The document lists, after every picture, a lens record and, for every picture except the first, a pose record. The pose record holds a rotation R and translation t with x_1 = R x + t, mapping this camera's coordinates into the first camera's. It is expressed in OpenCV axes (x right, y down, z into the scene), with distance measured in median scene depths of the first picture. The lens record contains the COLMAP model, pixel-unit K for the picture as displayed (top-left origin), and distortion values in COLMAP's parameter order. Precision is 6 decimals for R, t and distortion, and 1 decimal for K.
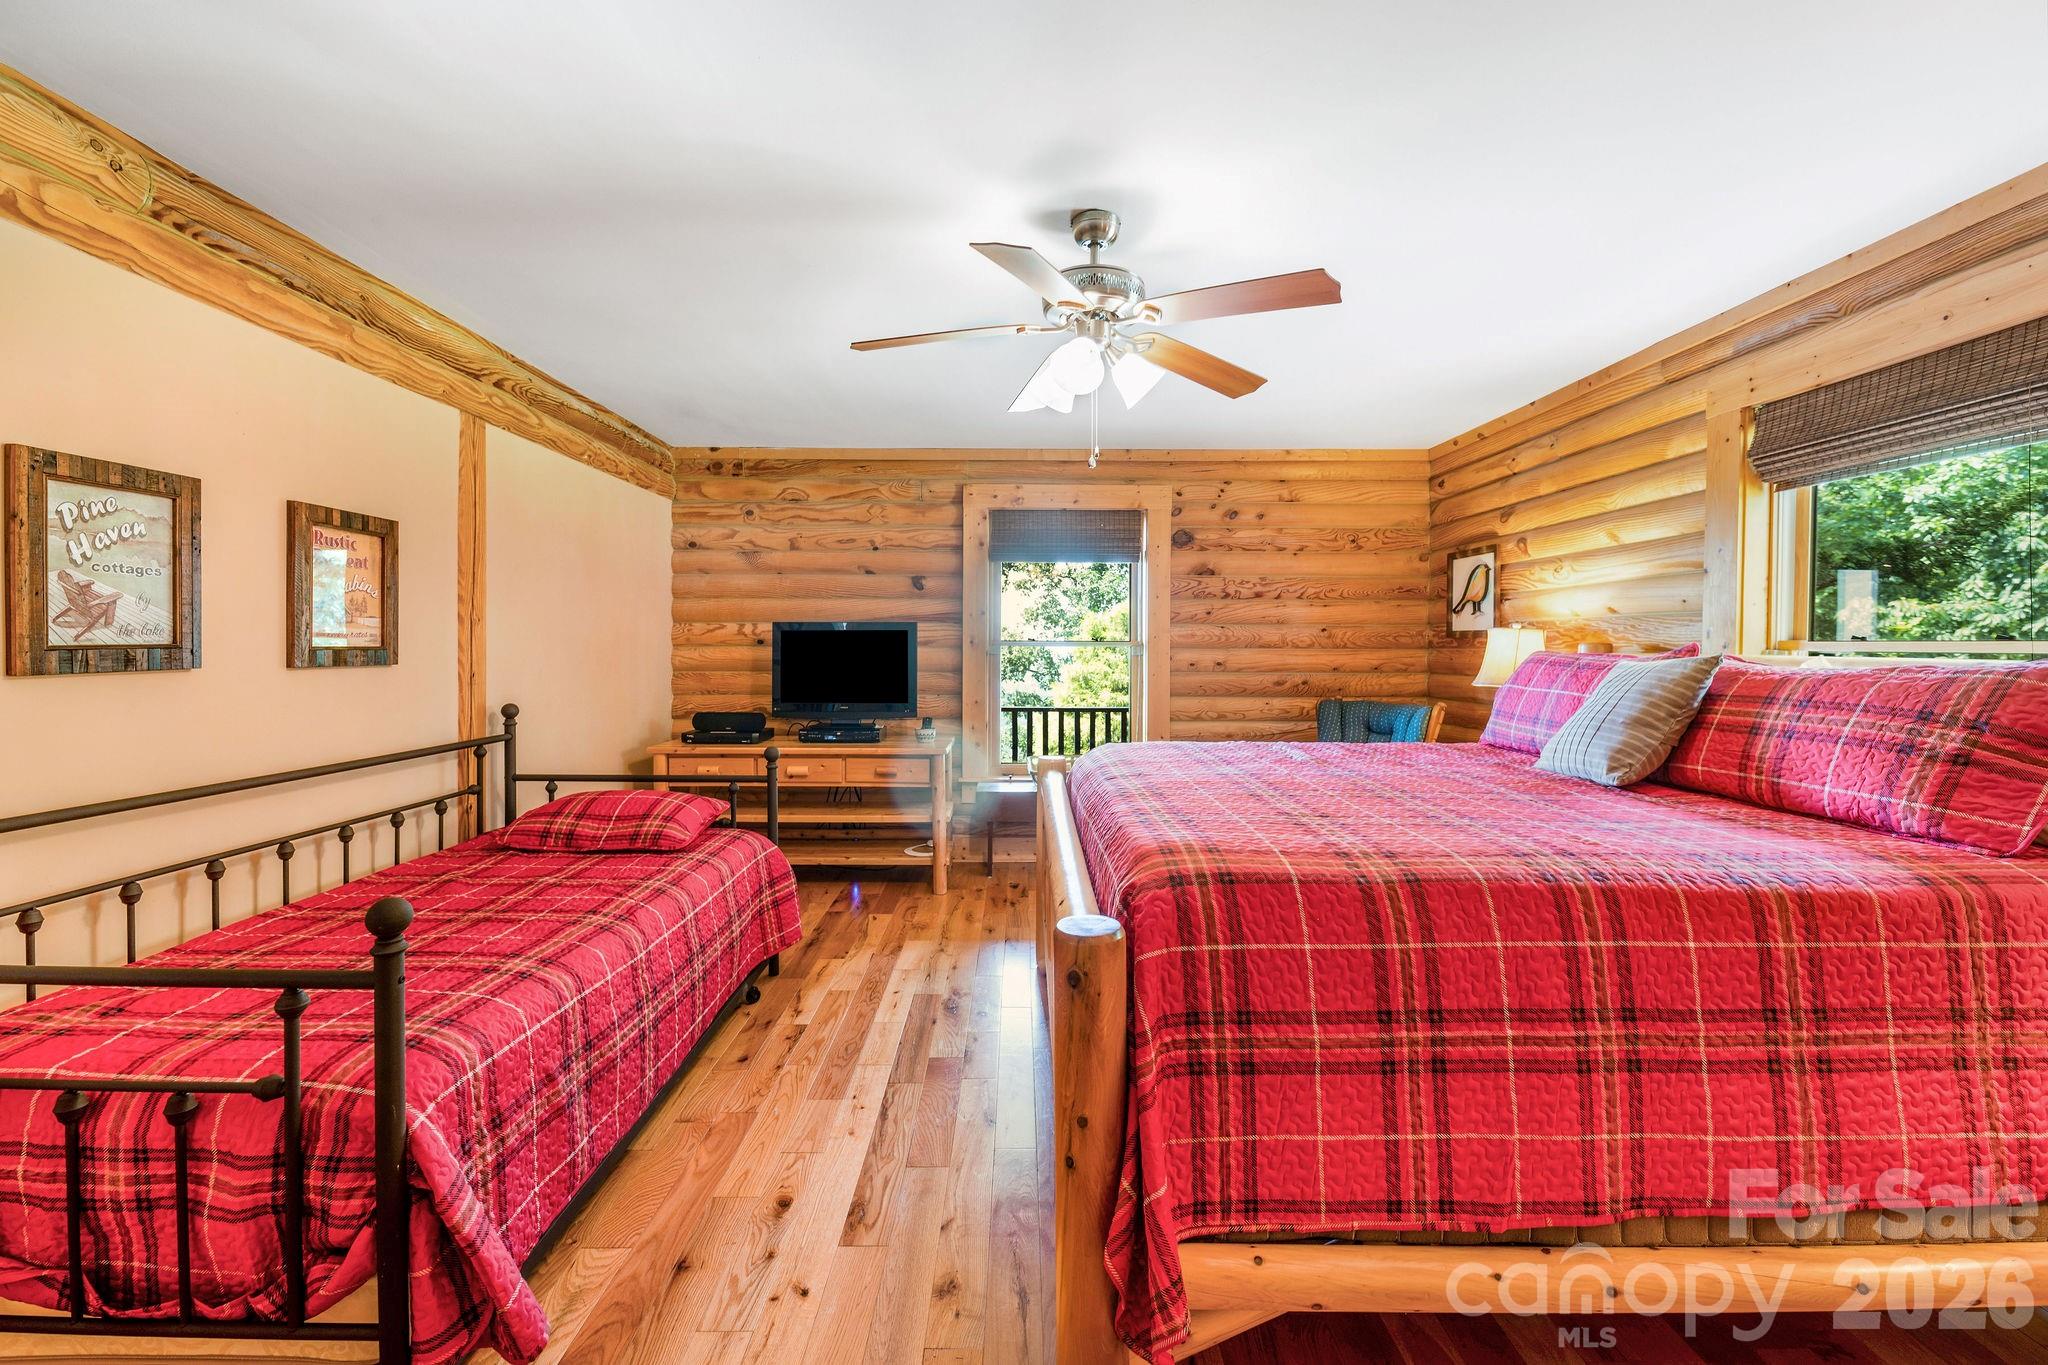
lens RADIAL K [[834.9, 0, 1034.5], [0, 834.9, 650.7], [0, 0, 1]] dist [0.013346, -0.007489]
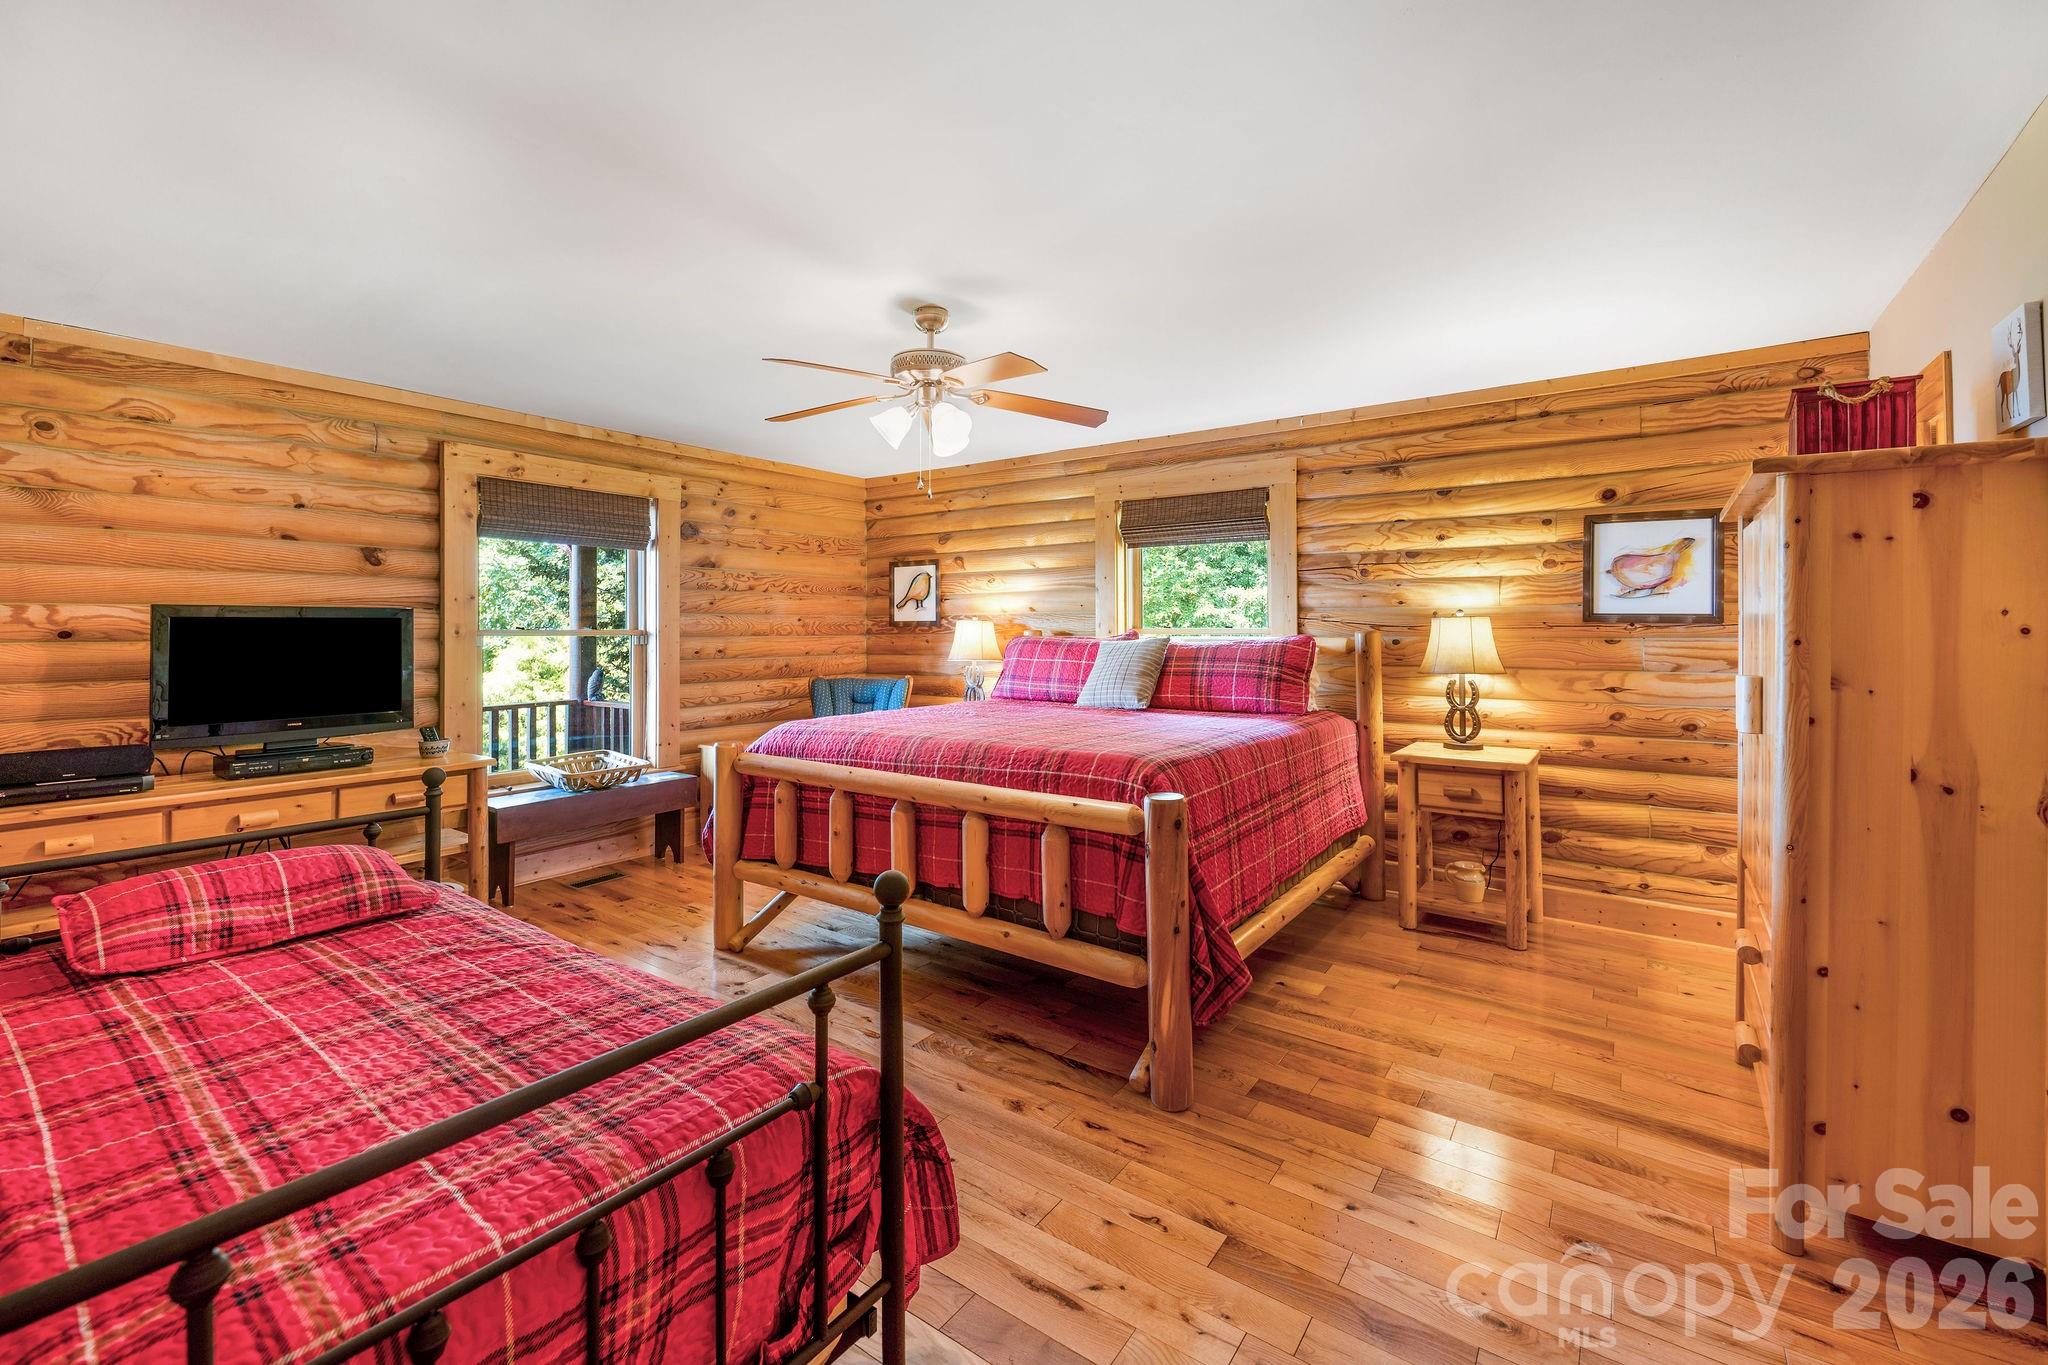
lens RADIAL K [[834.9, 0, 1023.3], [0, 834.9, 610.8], [0, 0, 1]] dist [0.013346, -0.007489]
pose [[0.593480, 0.012830, 0.804746, -0.435791], [0.011596, 0.999633, -0.024490, -0.005363], [-0.804765, 0.023866, 0.593114, 0.056643]]
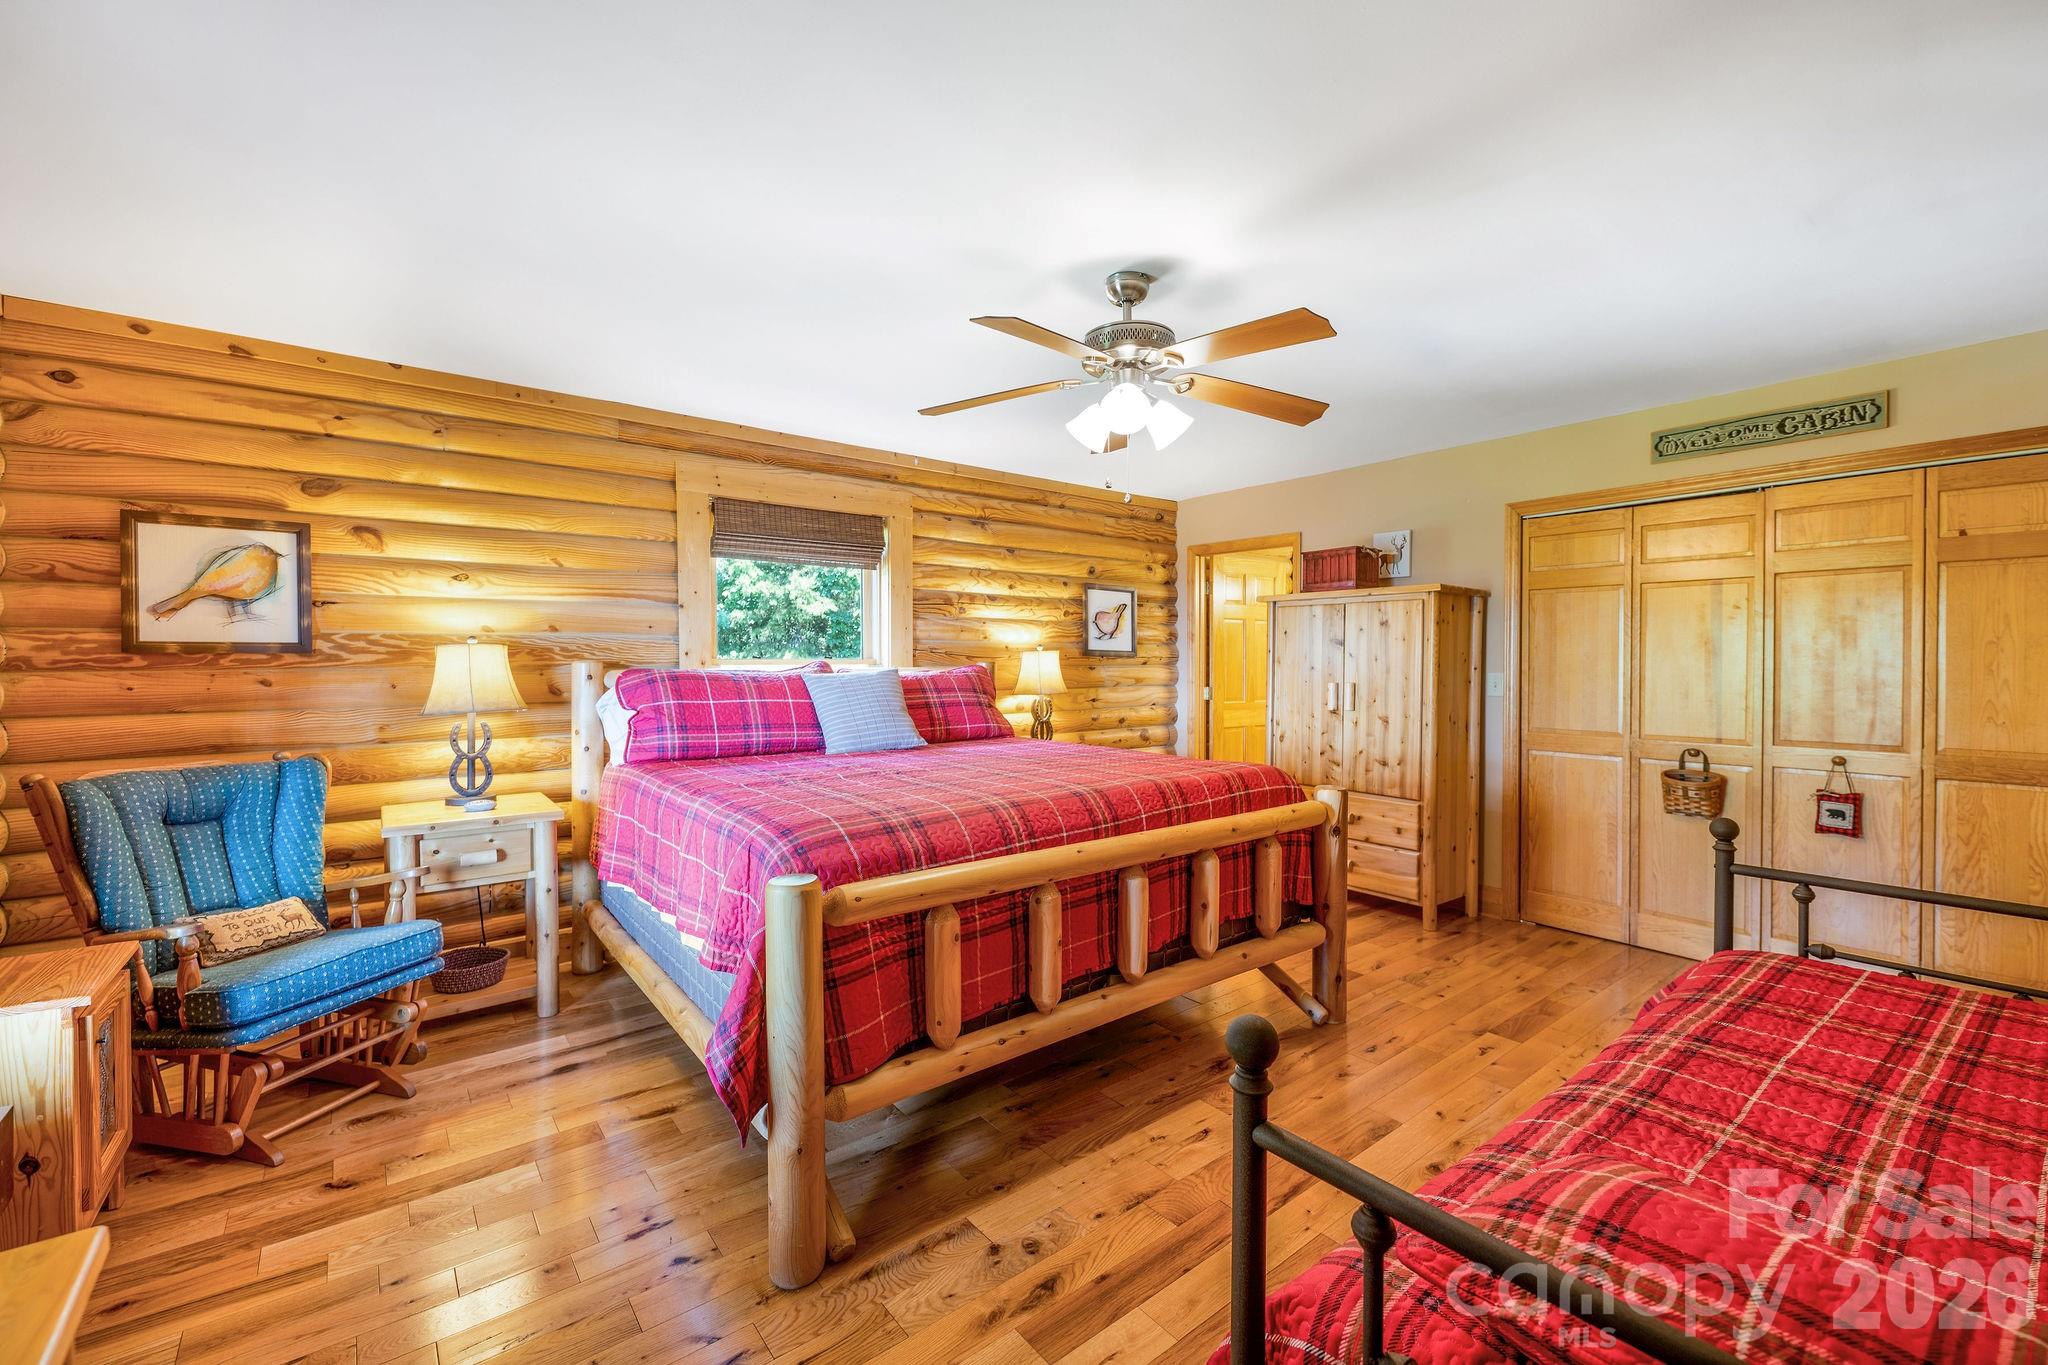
lens RADIAL K [[834.9, 0, 1025.9], [0, 834.9, 642.2], [0, 0, 1]] dist [0.013346, -0.007489]
pose [[-0.597694, 0.023067, 0.801392, -0.352745], [0.011365, 0.999729, -0.020299, -0.003969], [-0.801644, -0.003025, -0.597794, 0.845227]]
